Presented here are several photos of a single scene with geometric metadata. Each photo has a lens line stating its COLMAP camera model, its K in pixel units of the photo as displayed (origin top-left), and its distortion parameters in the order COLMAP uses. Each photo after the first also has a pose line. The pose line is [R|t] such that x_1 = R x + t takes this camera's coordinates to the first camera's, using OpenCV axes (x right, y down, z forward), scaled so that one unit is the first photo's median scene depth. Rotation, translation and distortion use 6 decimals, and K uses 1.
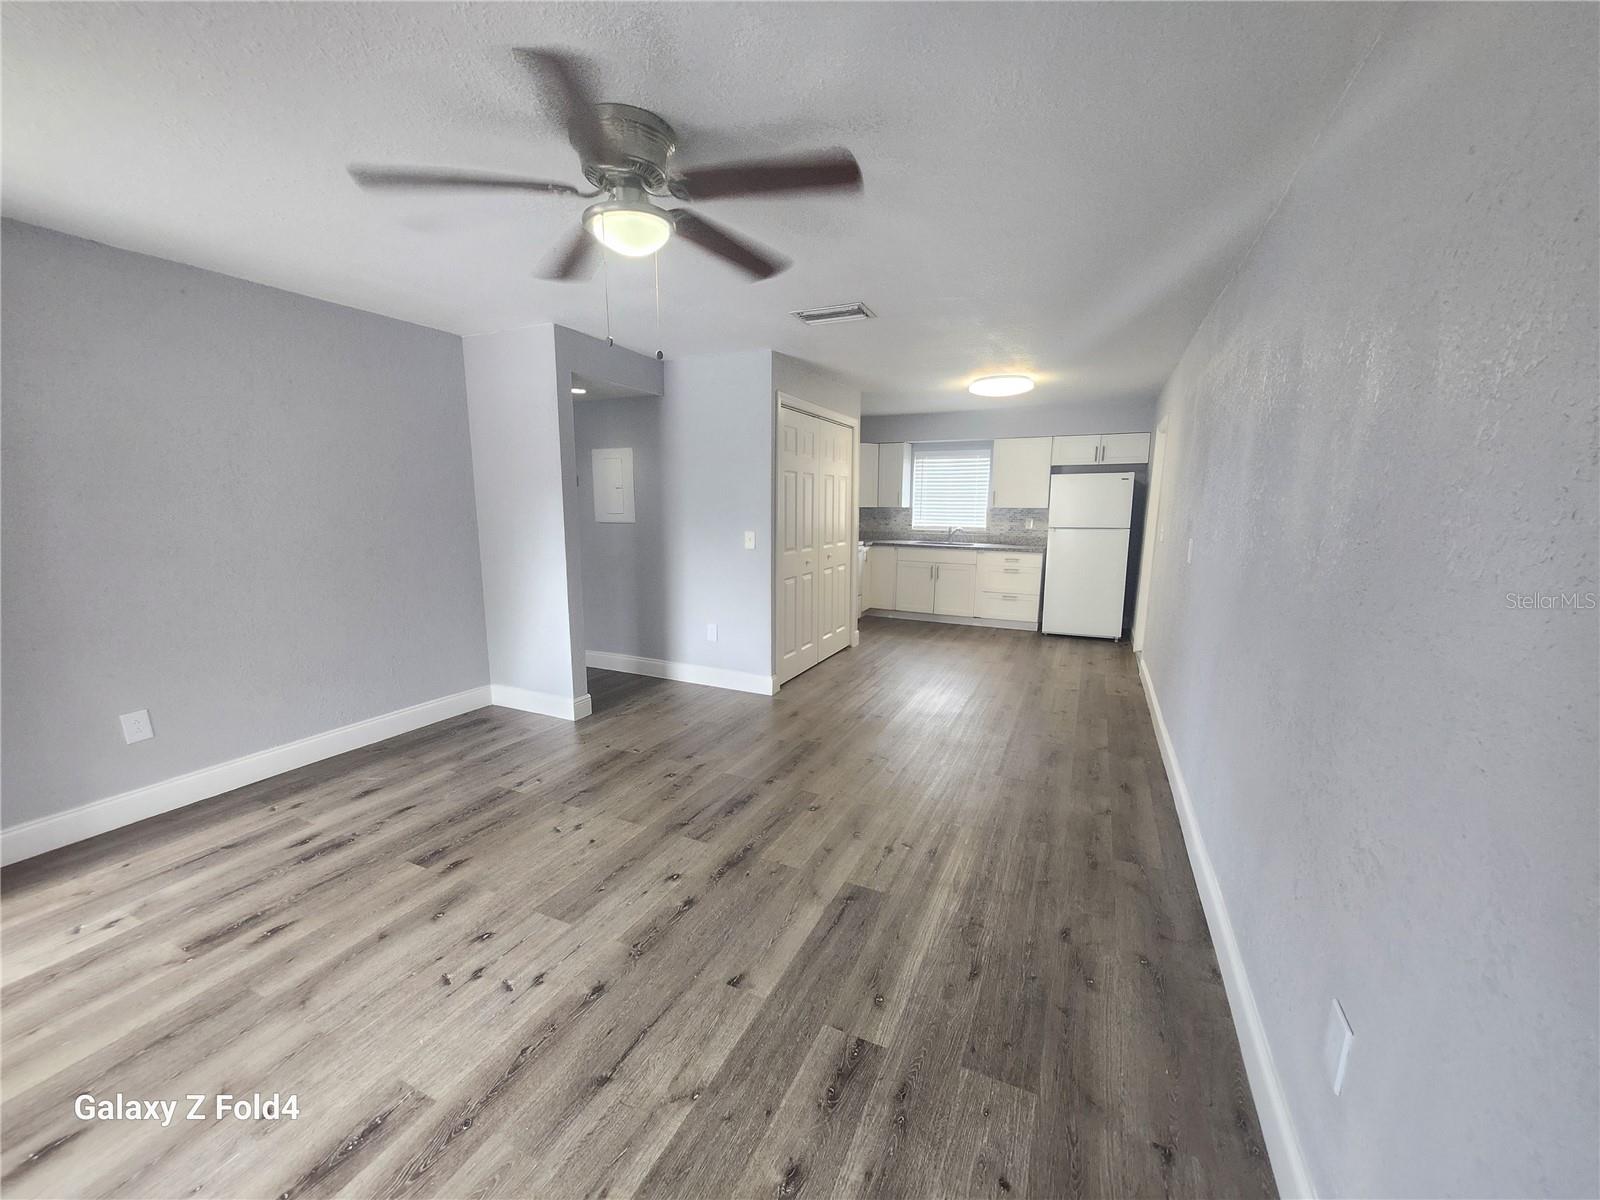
lens RADIAL K [[632.7, 0, 800.0], [0, 632.7, 600.0], [0, 0, 1]] dist [-0.000569, 0.000157]
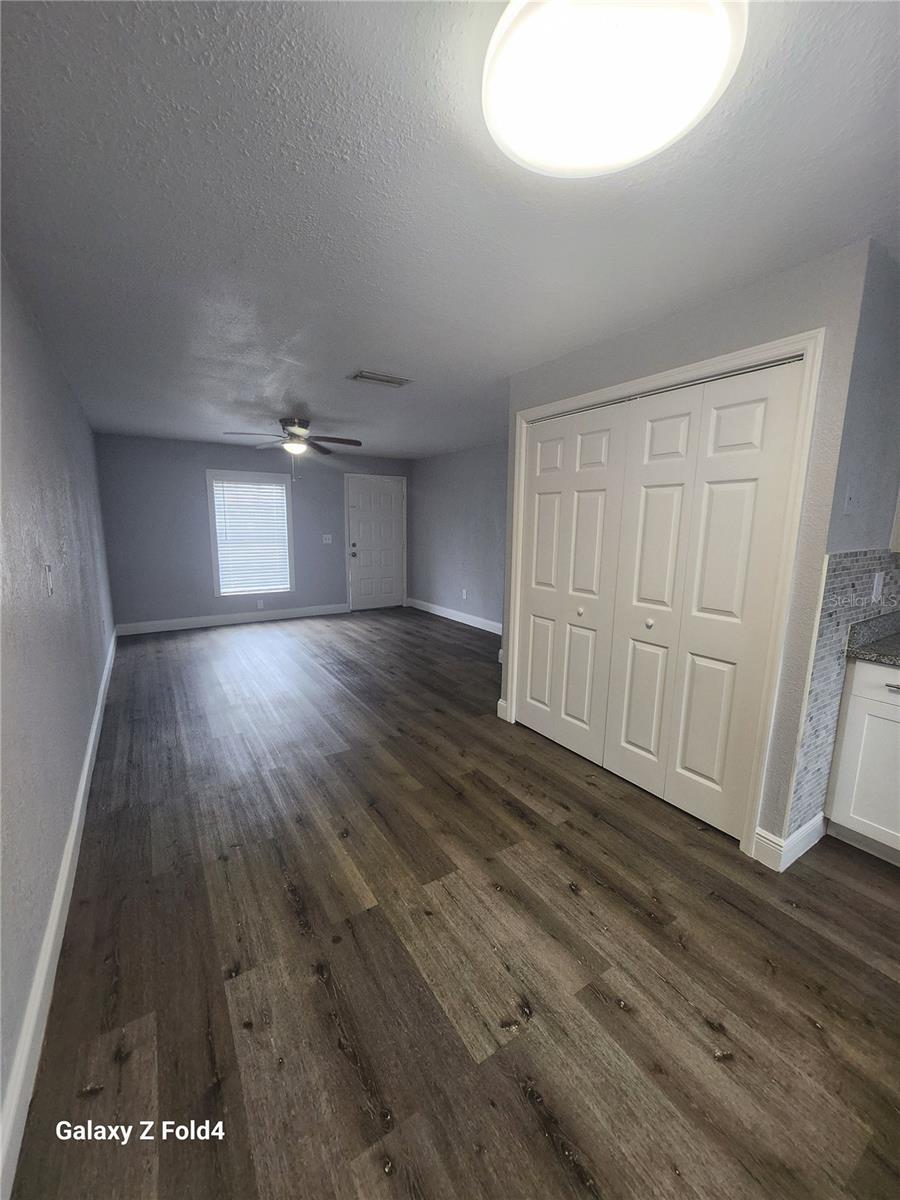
lens RADIAL K [[474.5, 0, 450.0], [0, 474.5, 600.0], [0, 0, 1]] dist [-0.000569, 0.000157]
pose [[-0.537110, 0.121820, -0.834669, 0.826232], [-0.149190, 0.960197, 0.236144, -0.269377], [0.830214, 0.251360, -0.497557, 1.700238]]
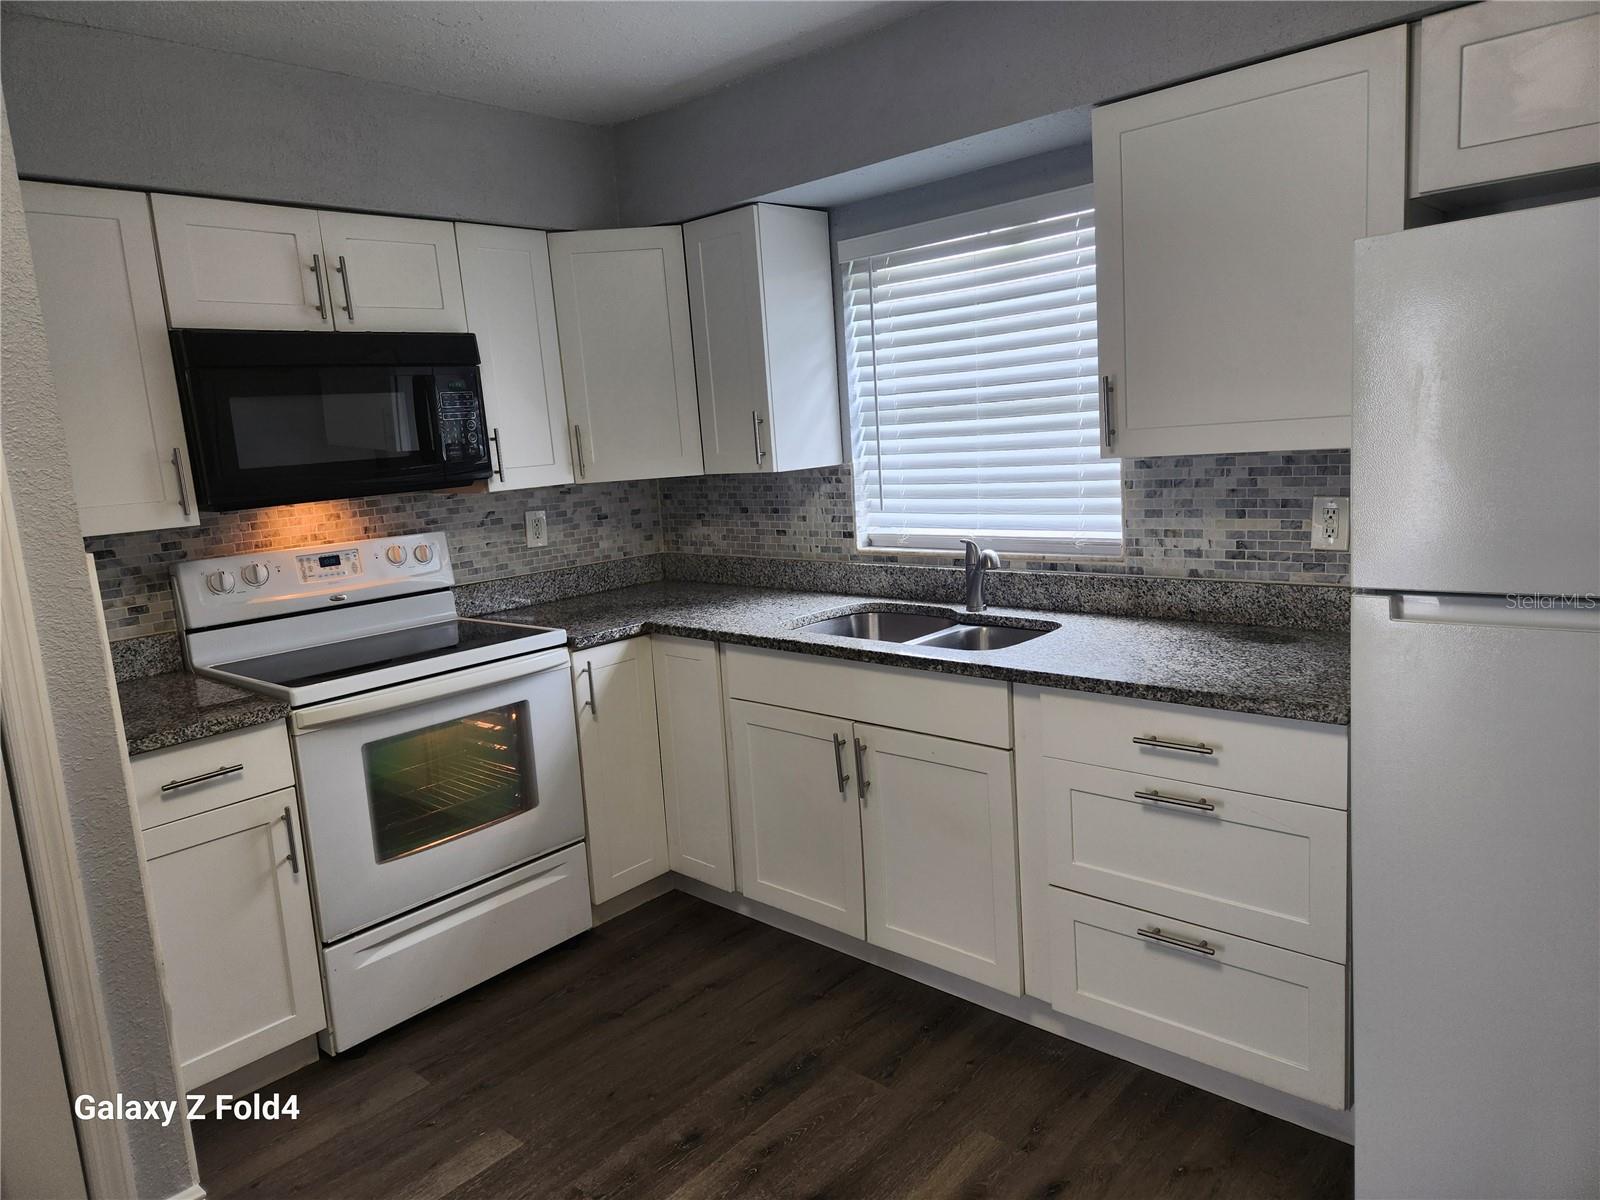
lens RADIAL K [[1061.3, 0, 800.0], [0, 1061.3, 600.0], [0, 0, 1]] dist [0.003625, 0.001131]
pose [[0.945528, -0.024362, -0.324629, 0.305220], [0.026094, 0.999659, 0.000980, -0.098543], [0.324495, -0.009397, 0.945841, 0.617815]]
